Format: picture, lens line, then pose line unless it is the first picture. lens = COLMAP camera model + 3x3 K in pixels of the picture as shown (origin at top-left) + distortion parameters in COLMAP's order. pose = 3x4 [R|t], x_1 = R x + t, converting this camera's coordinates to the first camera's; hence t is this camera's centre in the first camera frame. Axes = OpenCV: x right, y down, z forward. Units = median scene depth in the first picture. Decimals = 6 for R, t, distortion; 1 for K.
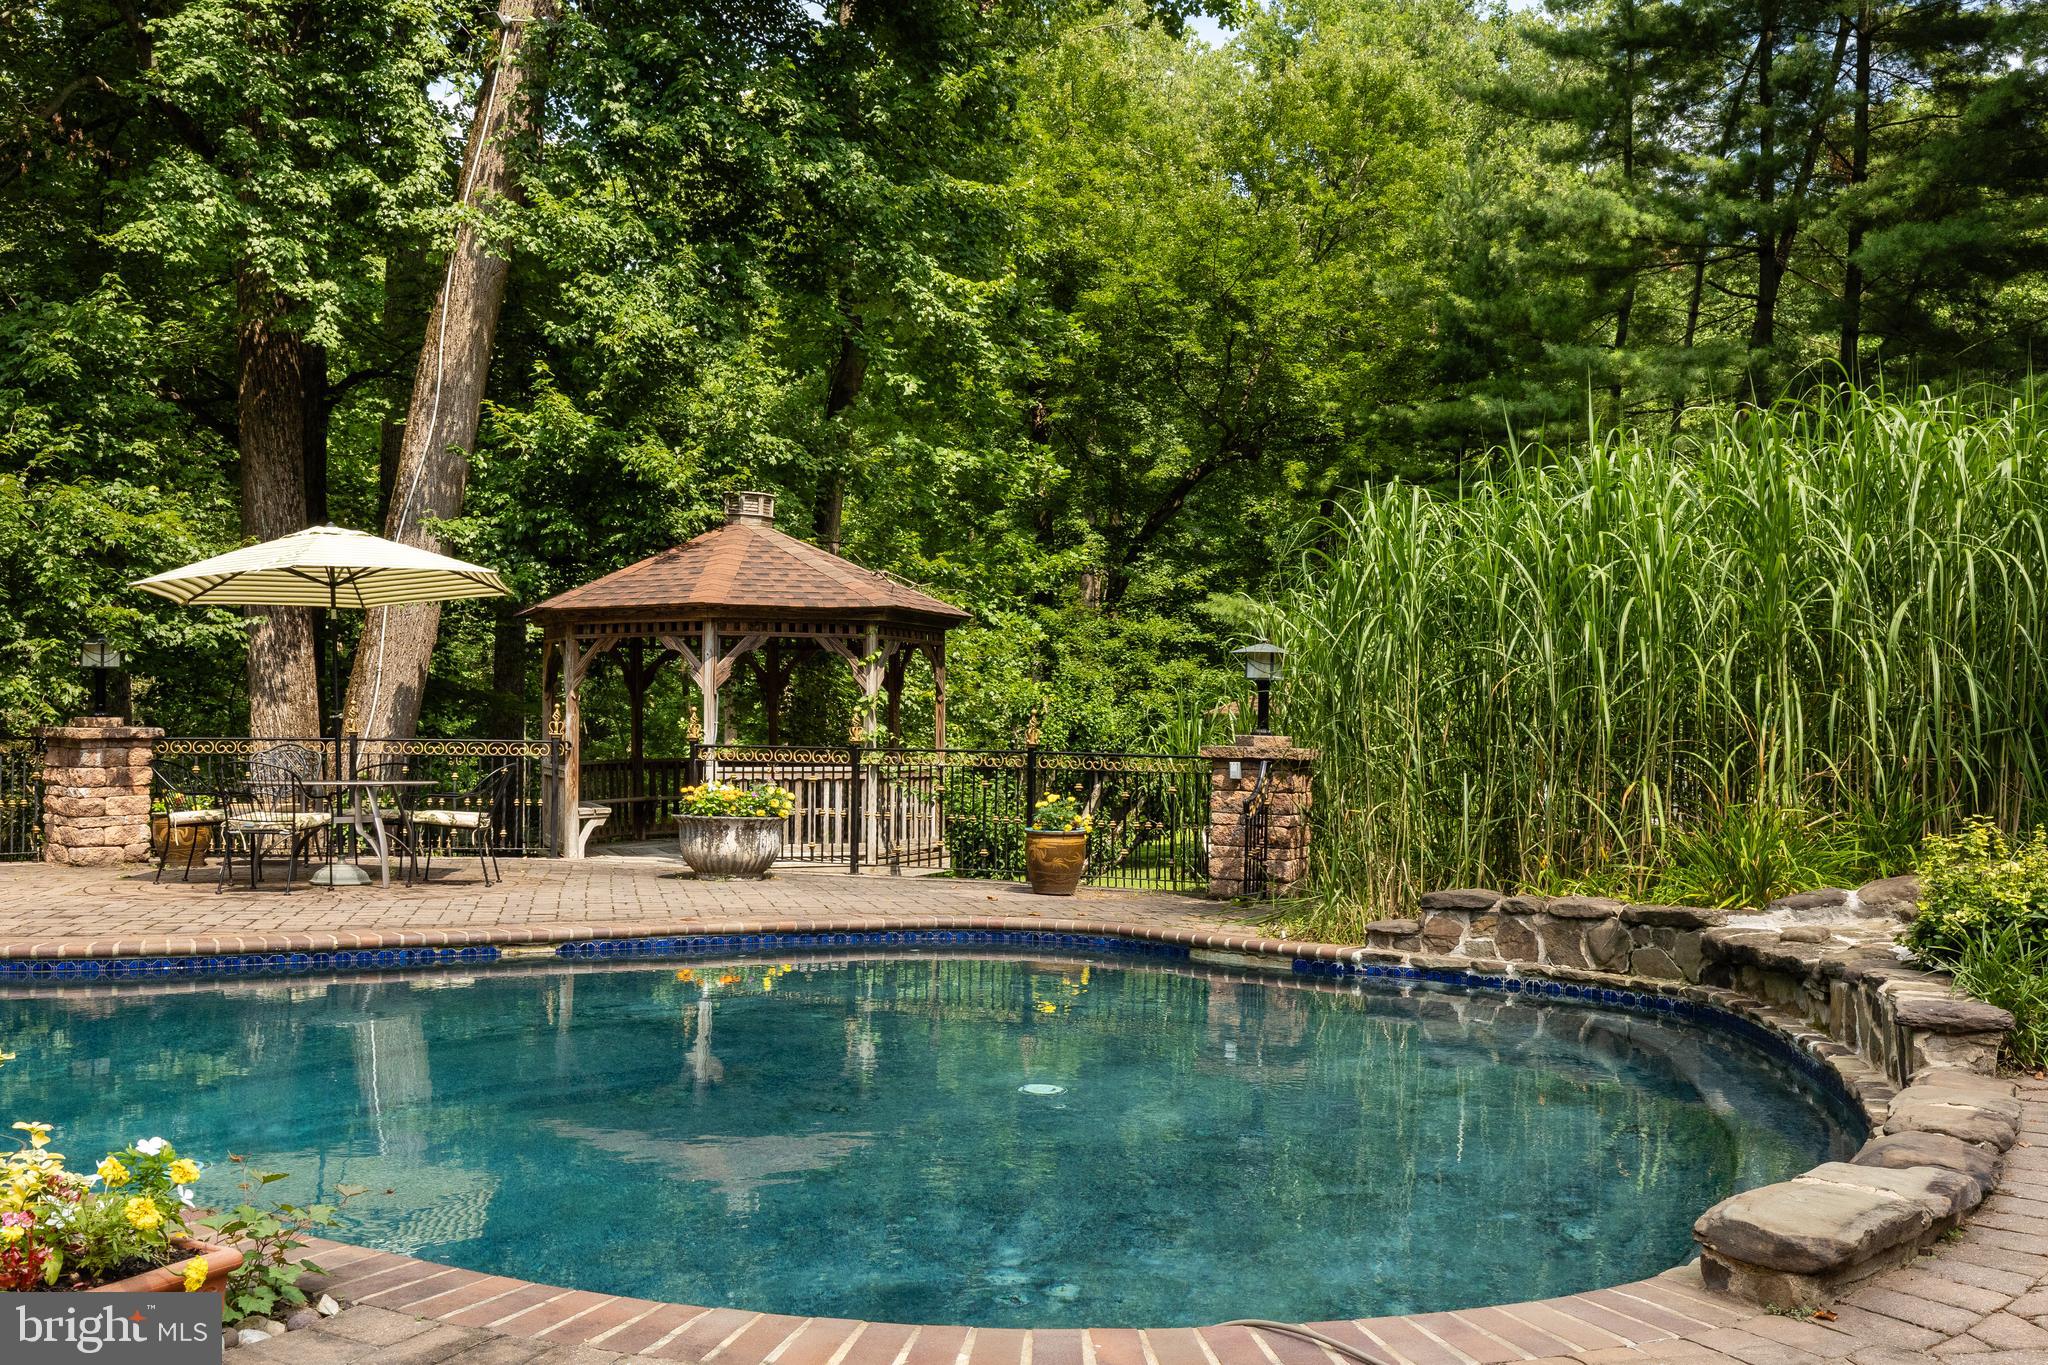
lens RADIAL K [[1927.1, 0, 1090.4], [0, 1927.1, 650.5], [0, 0, 1]] dist [0.075183, -0.117958]
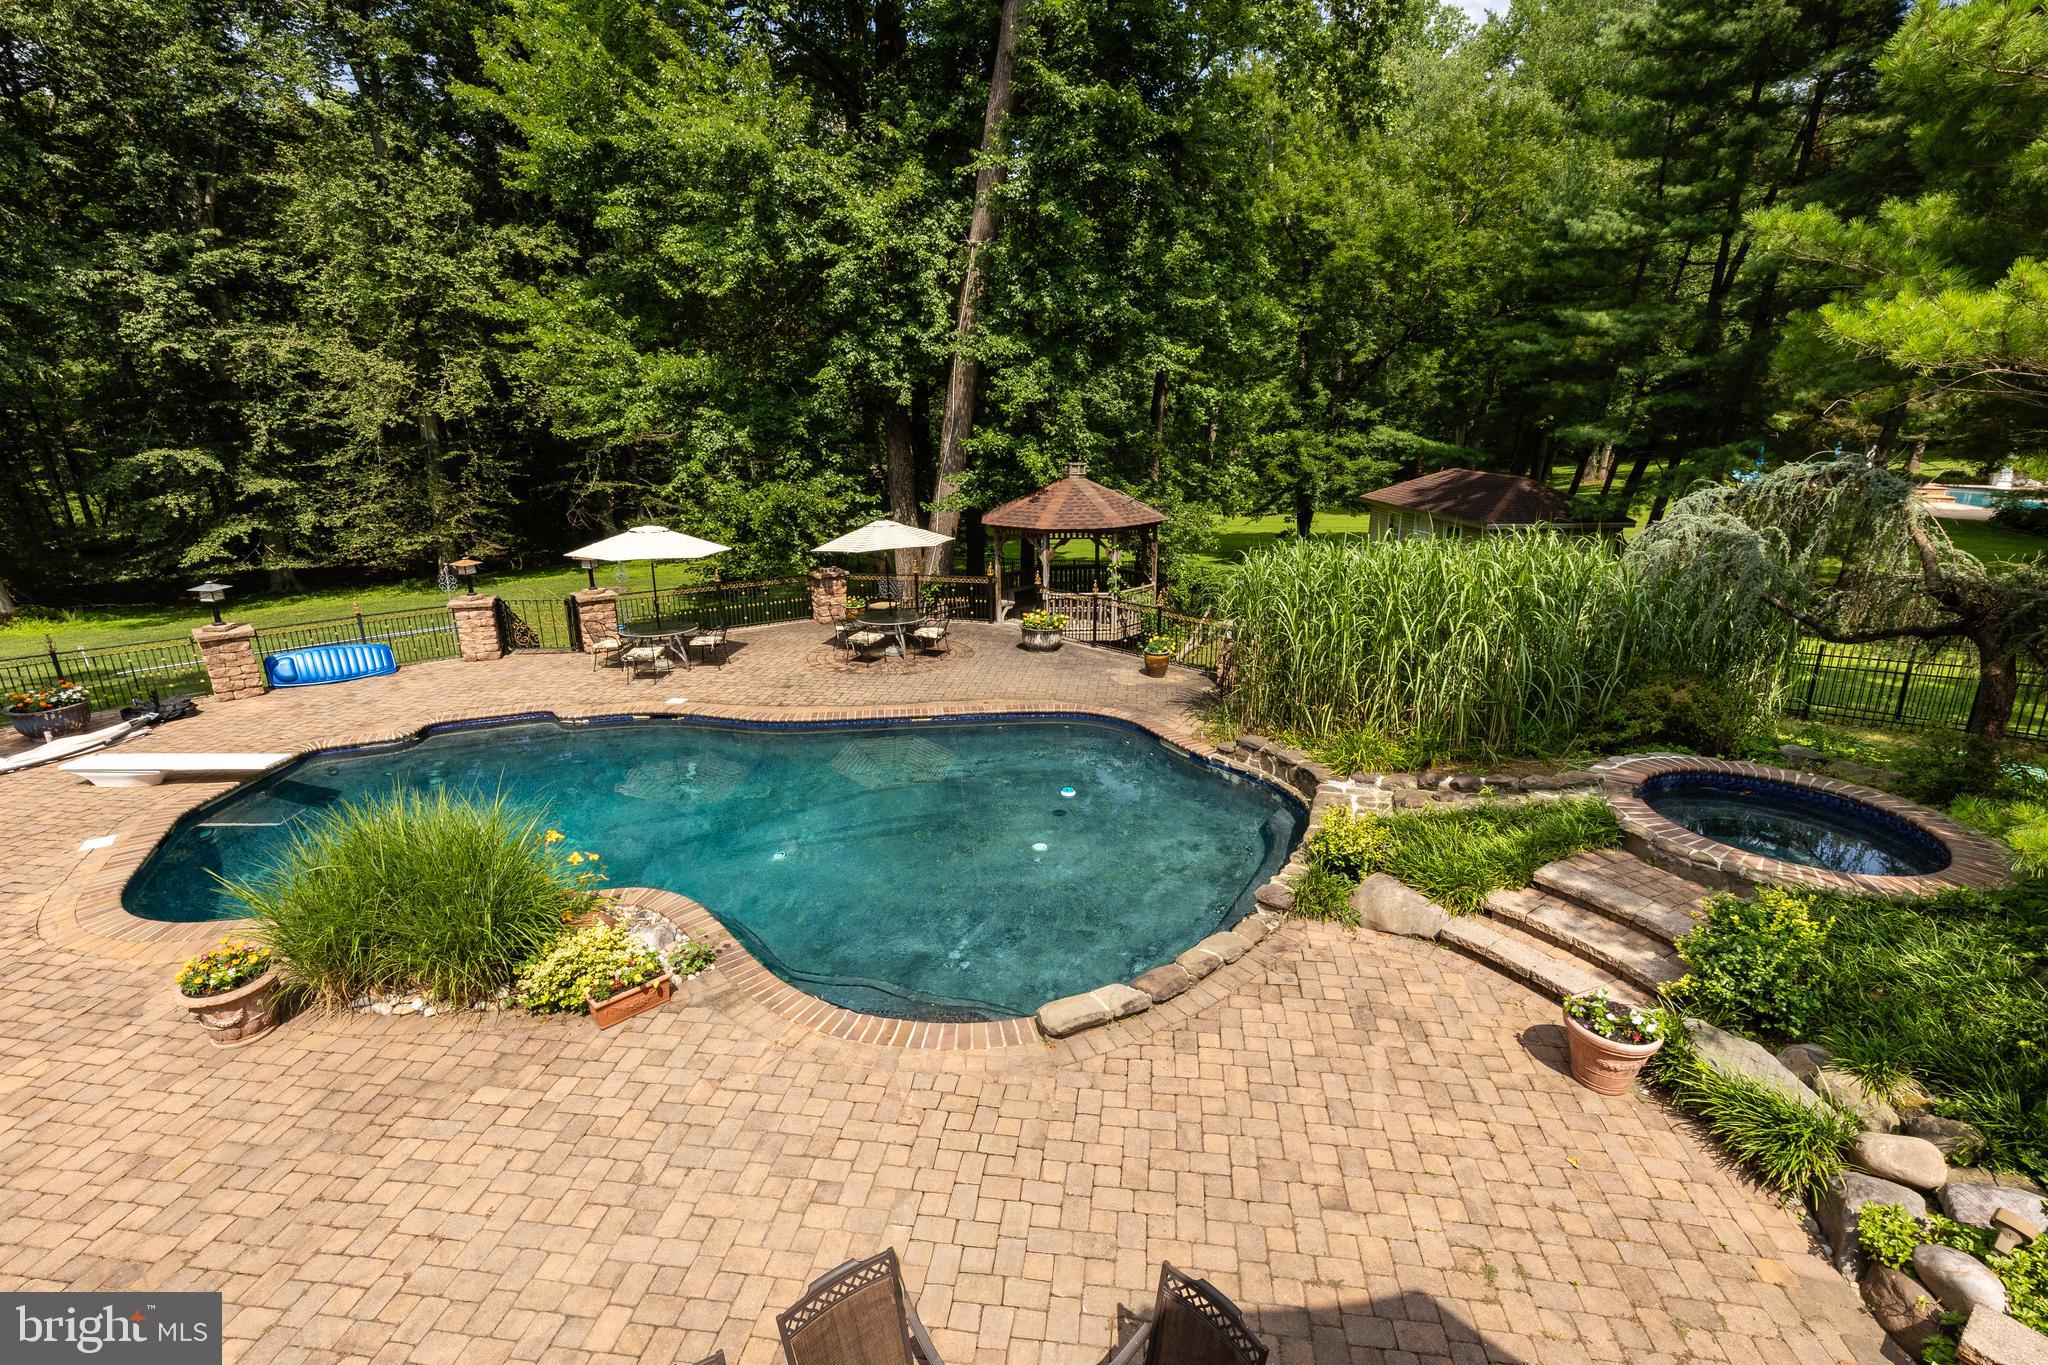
lens RADIAL K [[948.9, 0, 1056.0], [0, 948.9, 688.5], [0, 0, 1]] dist [0.014898, -0.001960]
pose [[0.939106, 0.100181, -0.328699, 0.215867], [0.012965, 0.945548, 0.325225, -0.210760], [0.343382, -0.309682, 0.886671, -0.098238]]
